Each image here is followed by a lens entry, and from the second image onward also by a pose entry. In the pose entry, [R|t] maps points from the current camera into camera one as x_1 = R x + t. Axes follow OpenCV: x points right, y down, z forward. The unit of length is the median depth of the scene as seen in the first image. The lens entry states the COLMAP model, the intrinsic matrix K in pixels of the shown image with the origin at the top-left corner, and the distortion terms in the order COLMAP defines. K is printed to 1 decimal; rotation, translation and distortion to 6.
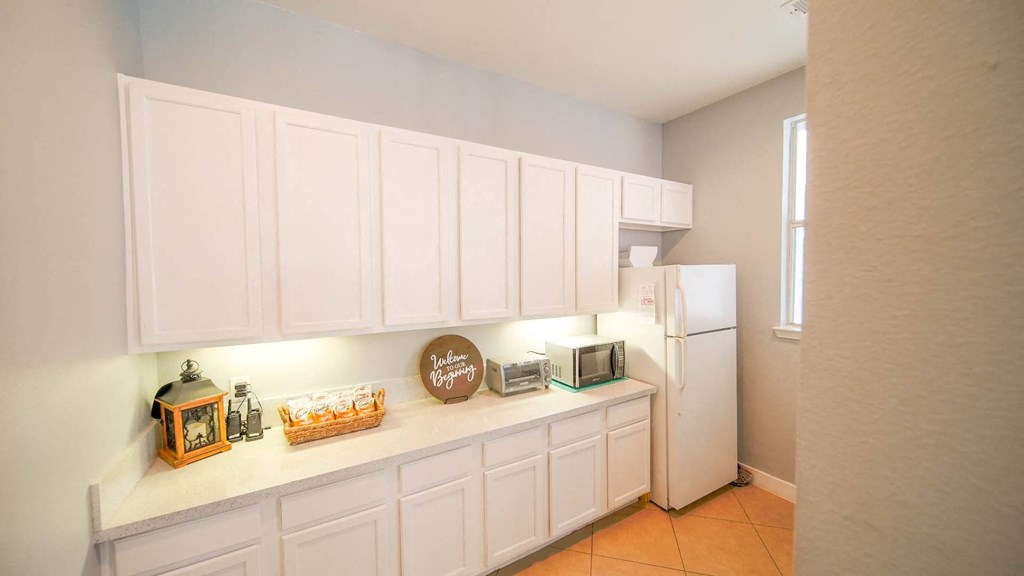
lens RADIAL K [[365.6, 0, 512.0], [0, 365.6, 288.0], [0, 0, 1]] dist [-0.000854, -0.000104]
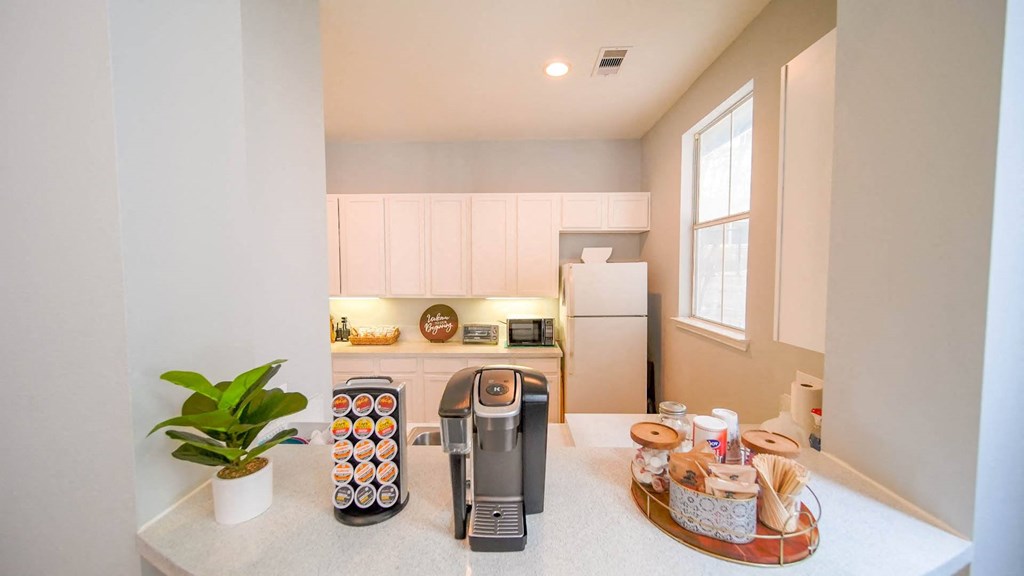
lens RADIAL K [[365.6, 0, 512.0], [0, 365.6, 288.0], [0, 0, 1]] dist [-0.000854, -0.000104]
pose [[0.845949, 0.035929, -0.532053, 1.006241], [-0.027938, 0.999344, 0.023065, 0.003944], [0.532532, -0.004648, 0.846397, -0.261159]]
